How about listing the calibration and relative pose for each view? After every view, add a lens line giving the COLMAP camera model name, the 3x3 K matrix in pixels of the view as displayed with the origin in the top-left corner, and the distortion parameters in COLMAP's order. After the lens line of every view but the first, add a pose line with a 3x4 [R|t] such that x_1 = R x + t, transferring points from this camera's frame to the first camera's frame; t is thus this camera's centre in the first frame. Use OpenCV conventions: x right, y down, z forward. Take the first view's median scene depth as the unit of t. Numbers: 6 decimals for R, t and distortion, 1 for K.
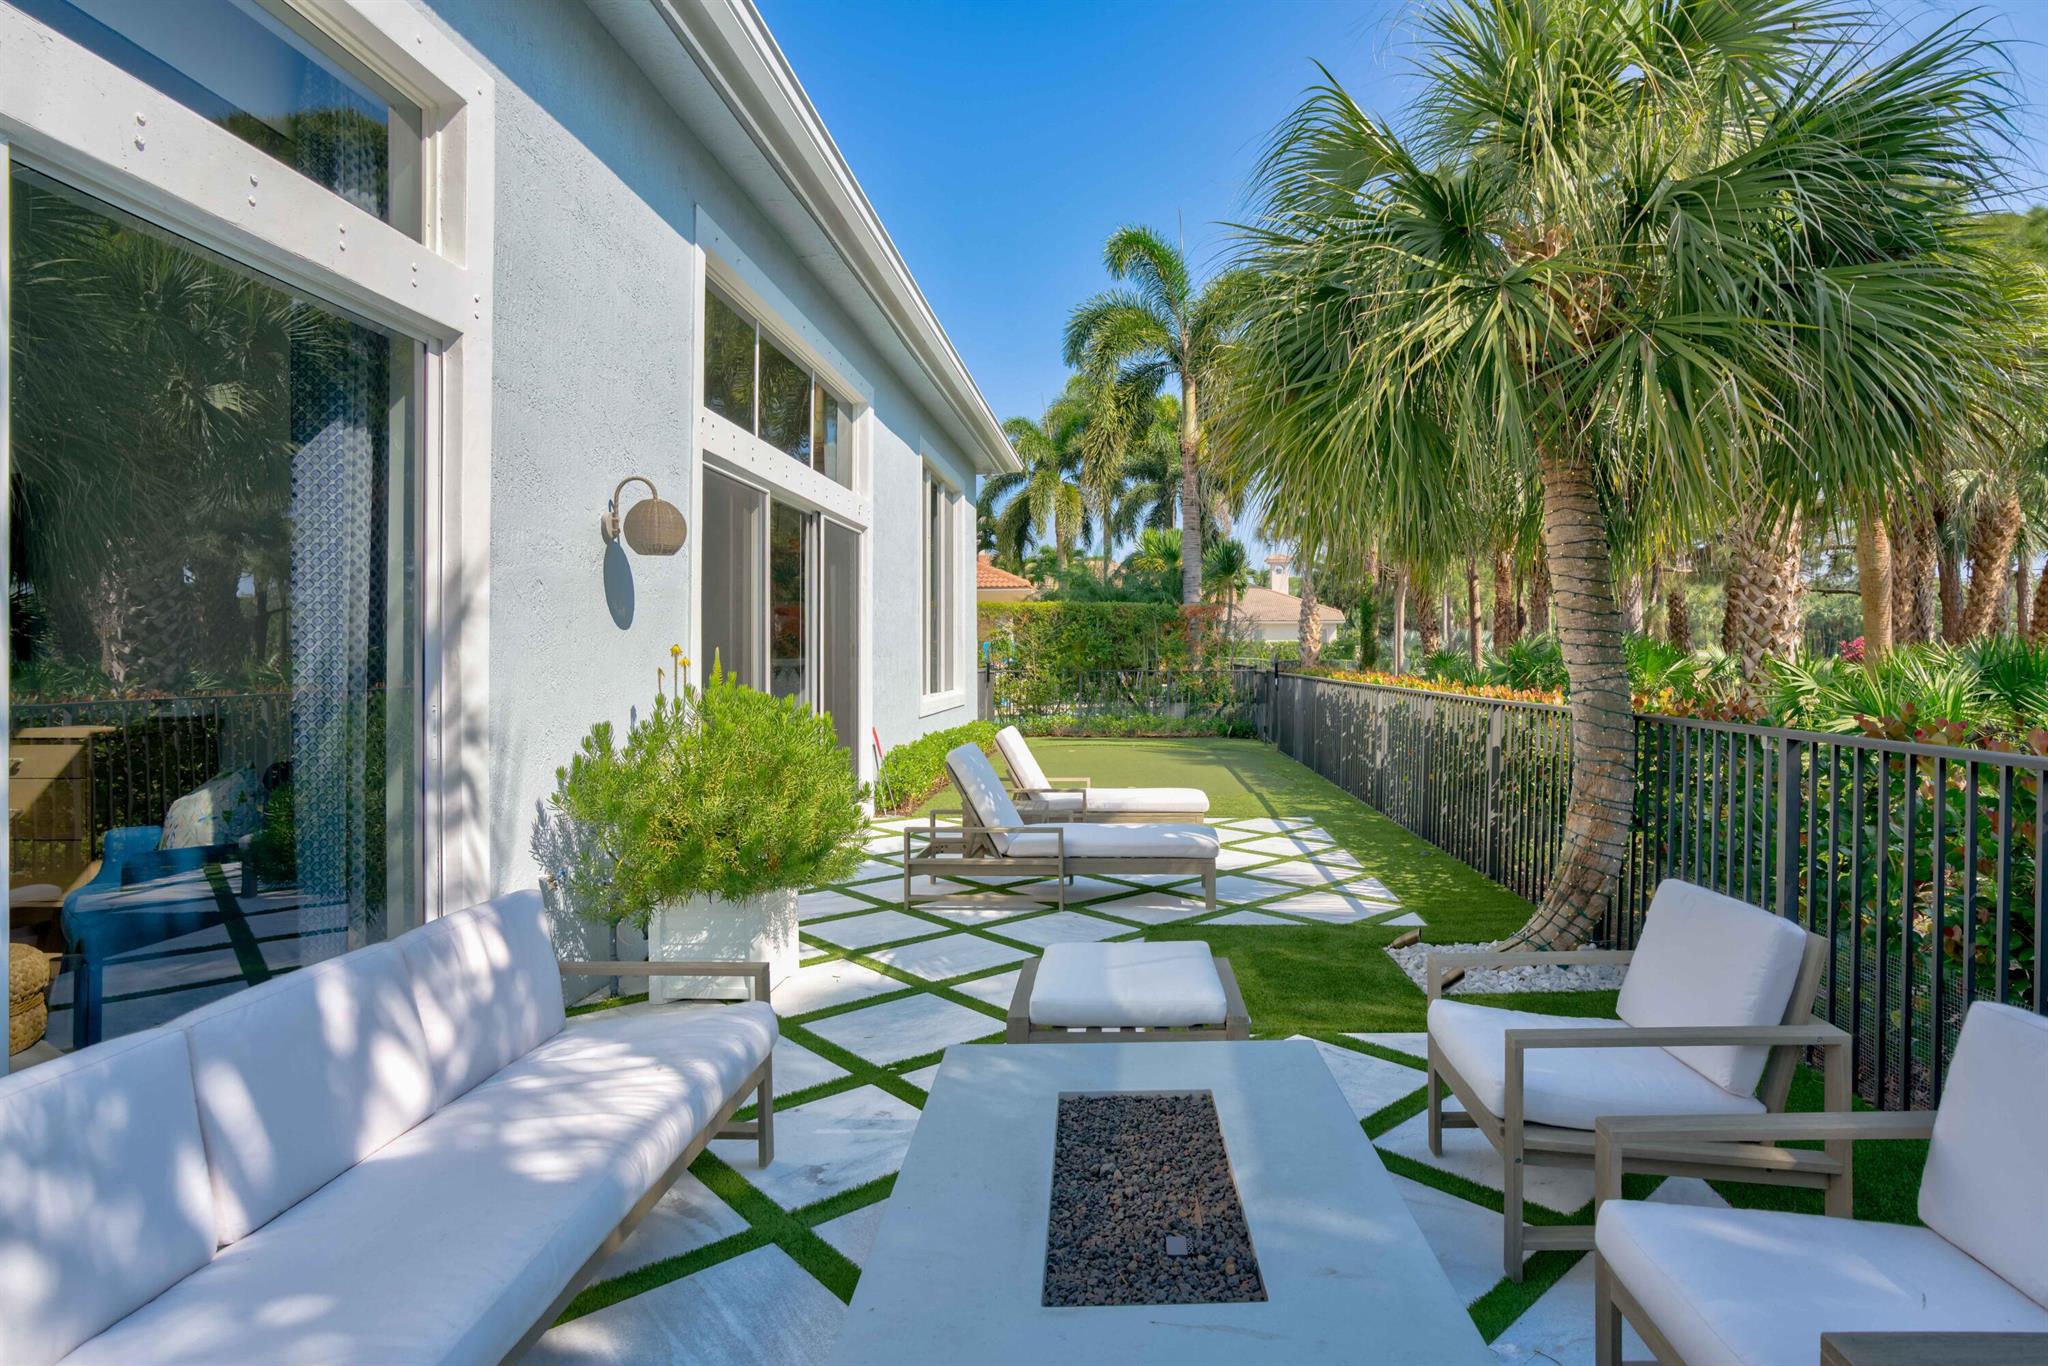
lens RADIAL K [[1072.2, 0, 1100.2], [0, 1072.2, 675.7], [0, 0, 1]] dist [-0.073485, 0.041270]
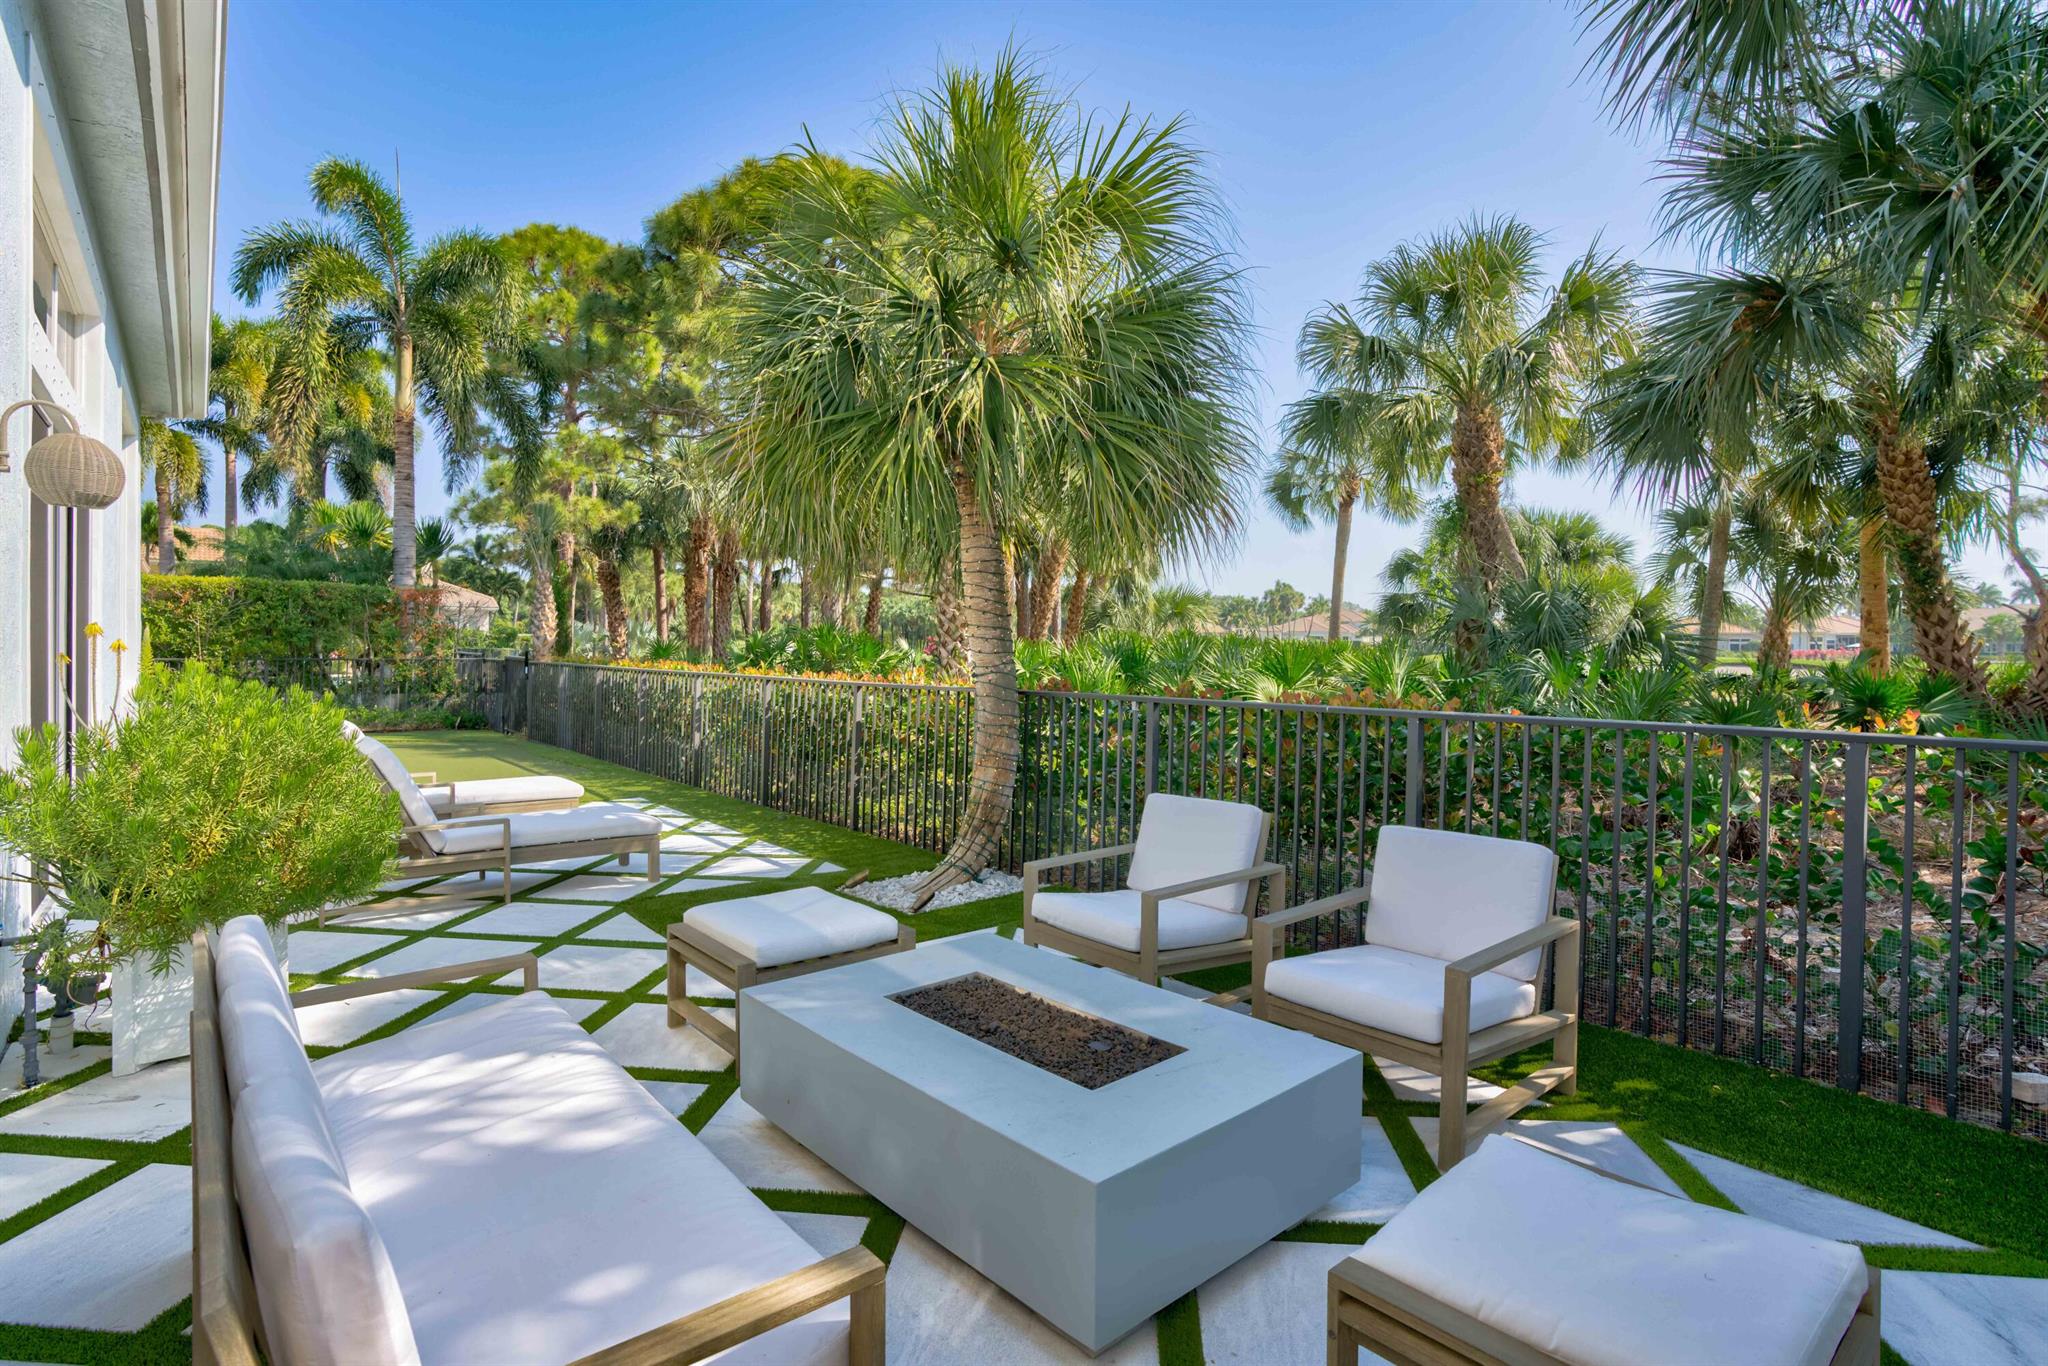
lens RADIAL K [[1021.5, 0, 1024.0], [0, 1021.5, 683.0], [0, 0, 1]] dist [-0.072891, 0.032953]
pose [[0.754558, -0.013198, 0.656101, -0.218569], [0.001284, 0.999826, 0.018636, 0.001860], [-0.656232, -0.013220, 0.754443, 0.002243]]
